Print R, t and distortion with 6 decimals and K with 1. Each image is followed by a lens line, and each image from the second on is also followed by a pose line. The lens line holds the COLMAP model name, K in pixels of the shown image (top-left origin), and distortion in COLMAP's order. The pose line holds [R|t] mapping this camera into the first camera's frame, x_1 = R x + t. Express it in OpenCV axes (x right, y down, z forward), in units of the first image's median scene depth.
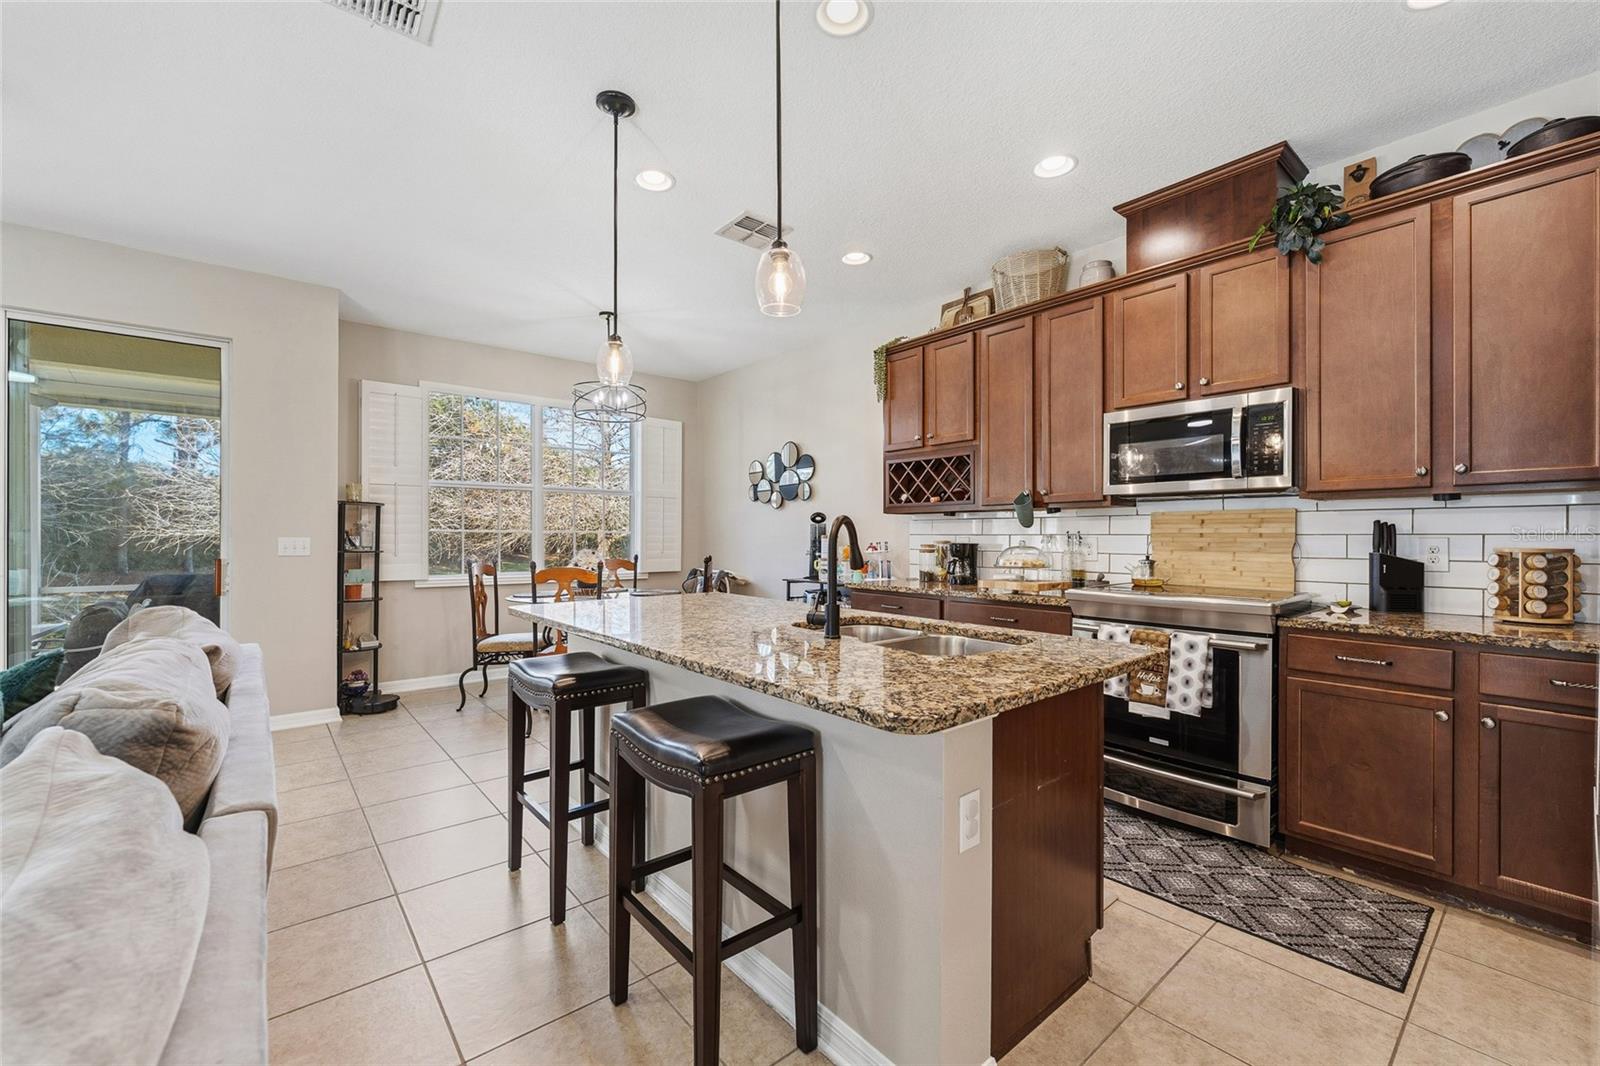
lens RADIAL K [[650.5, 0, 803.3], [0, 650.5, 536.7], [0, 0, 1]] dist [-0.000884, 0.000420]
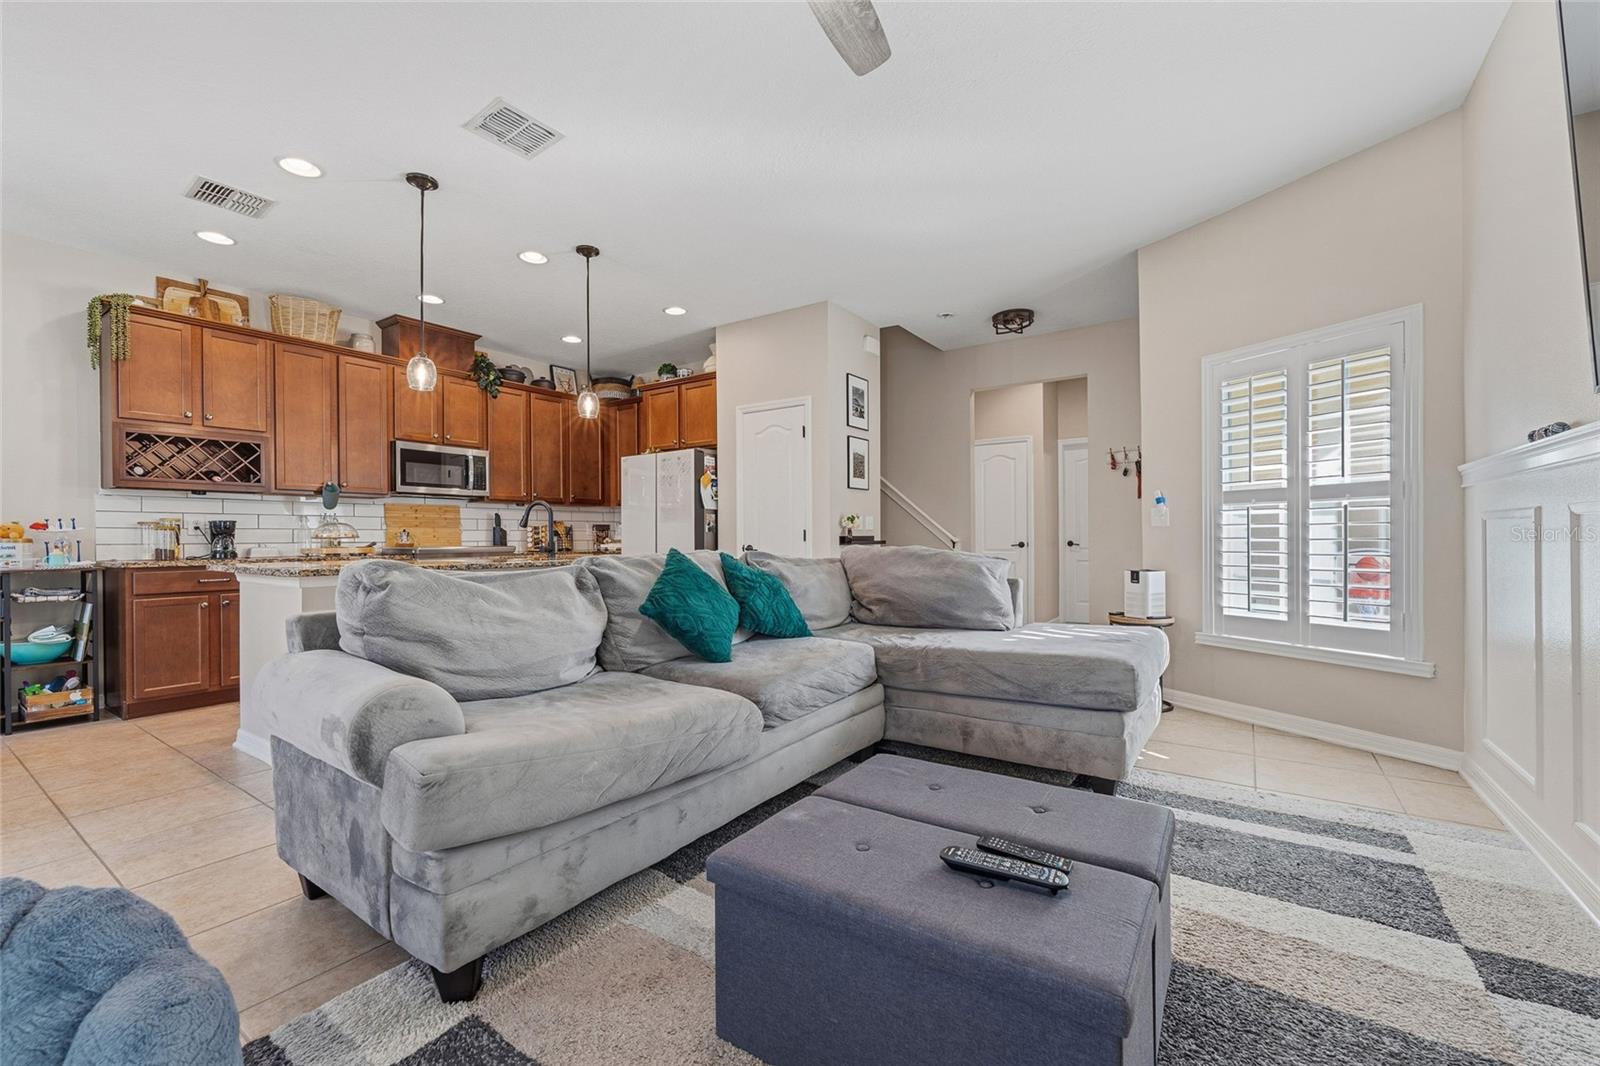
lens RADIAL K [[650.5, 0, 803.3], [0, 650.5, 536.7], [0, 0, 1]] dist [-0.000884, 0.000420]
pose [[-0.265217, 0.003631, 0.964182, -1.418638], [0.008751, 0.999961, -0.001359, 0.062173], [-0.964149, 0.008078, -0.265239, 0.475734]]
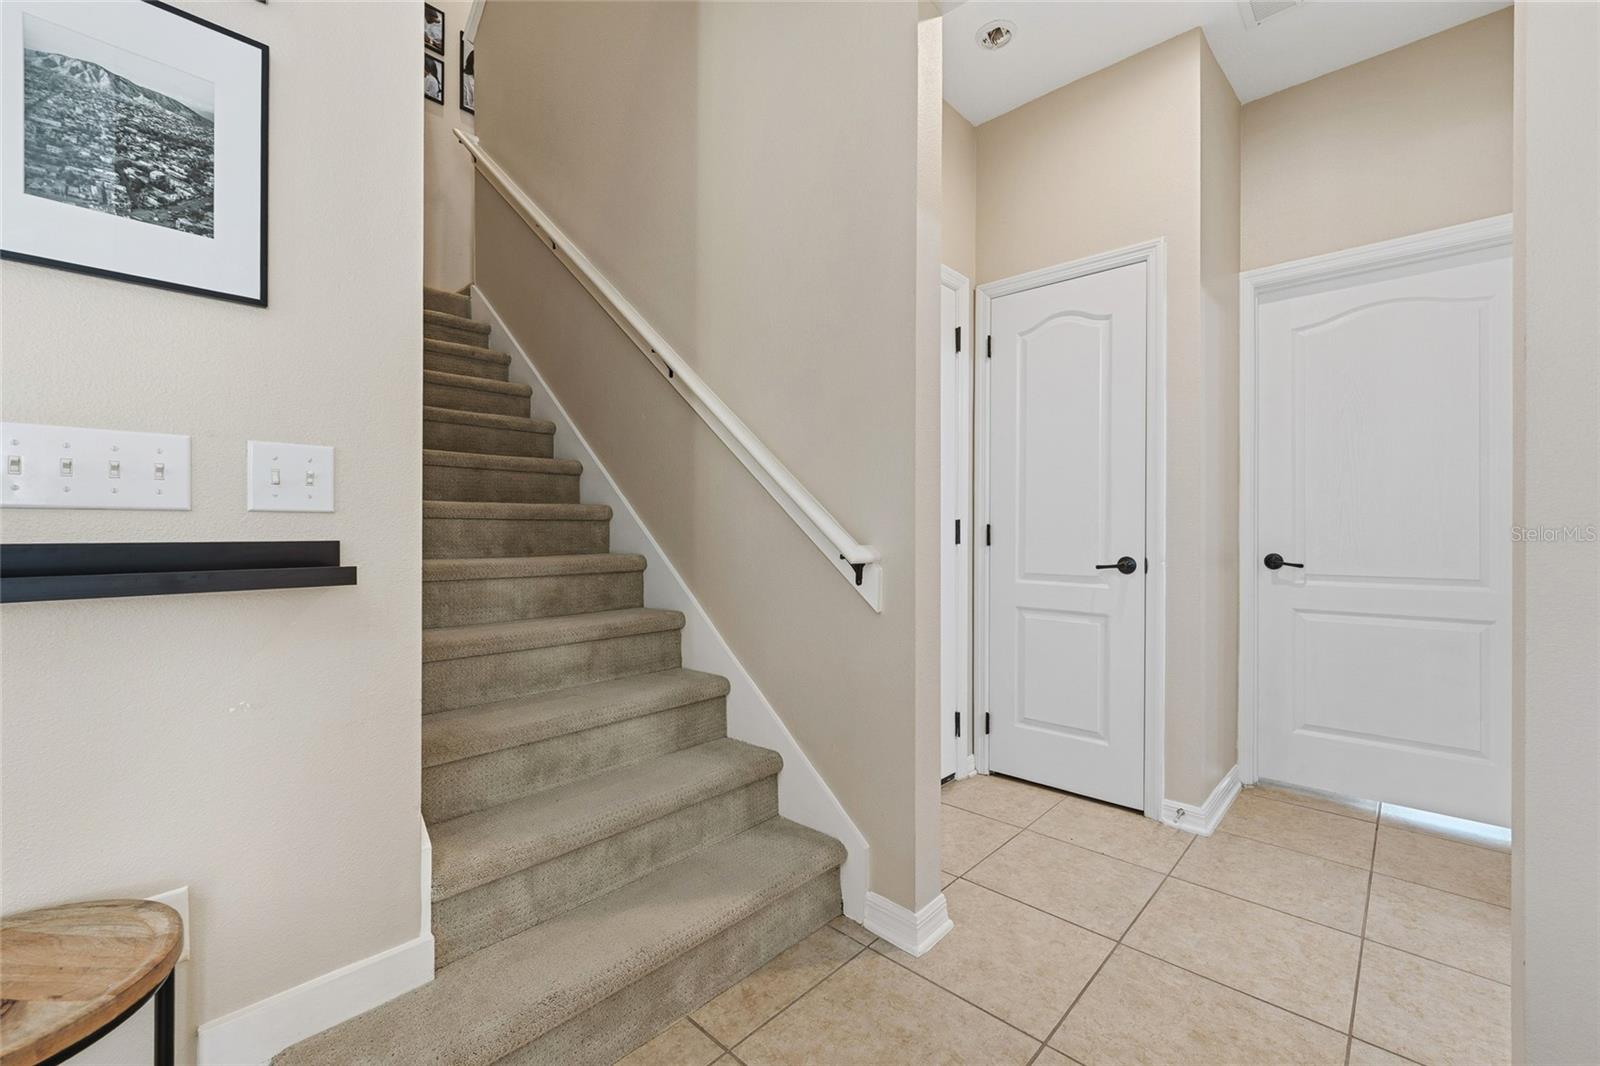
lens RADIAL K [[643.4, 0, 803.1], [0, 643.4, 534.4], [0, 0, 1]] dist [0.000205, -0.000367]
pose [[-0.116070, -0.008140, 0.993208, -0.109721], [-0.002234, 0.999966, 0.007935, 0.051475], [-0.993239, -0.001298, -0.116084, -0.414902]]
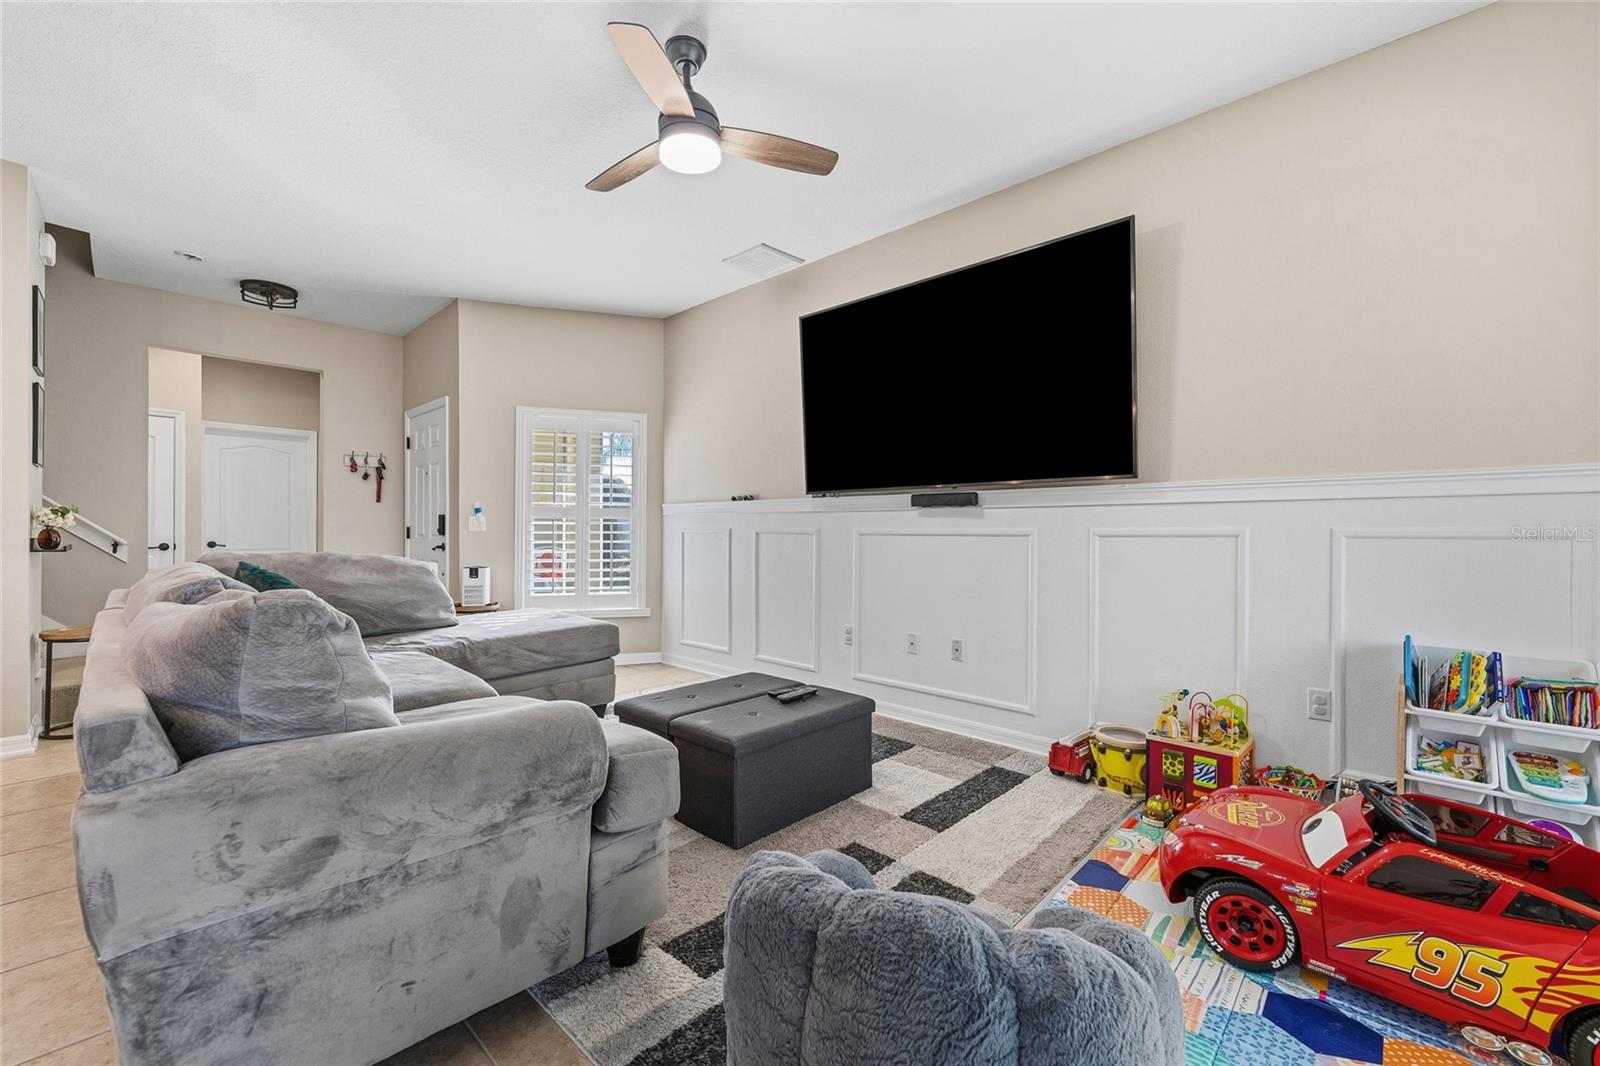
lens RADIAL K [[650.5, 0, 803.3], [0, 650.5, 536.7], [0, 0, 1]] dist [-0.000884, 0.000420]
pose [[-0.993750, -0.004242, -0.111550, -0.972986], [-0.005181, 0.999954, 0.008130, 0.041598], [0.111511, 0.008657, -0.993726, 1.141806]]
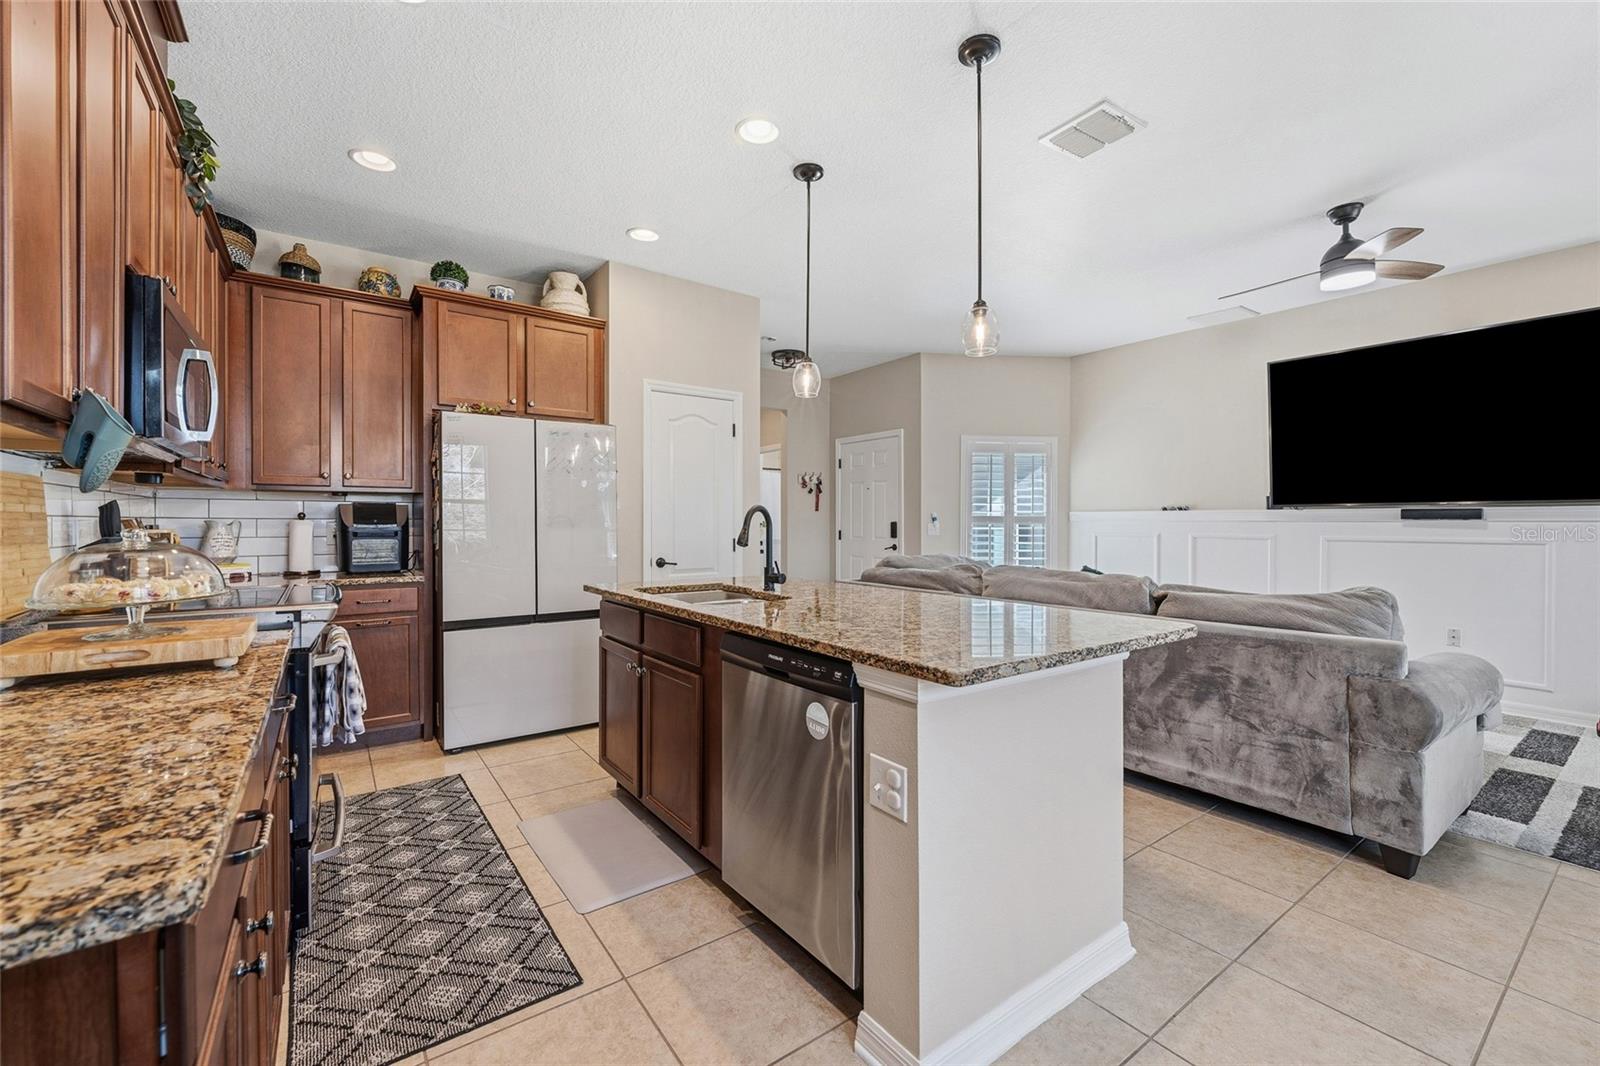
lens RADIAL K [[659.1, 0, 803.6], [0, 659.1, 522.4], [0, 0, 1]] dist [0.001567, 0.000067]
pose [[-0.997269, -0.001124, 0.073843, -0.086457], [-0.001032, 0.999999, 0.001273, 0.002354], [-0.073844, 0.001193, -0.997269, 1.547137]]
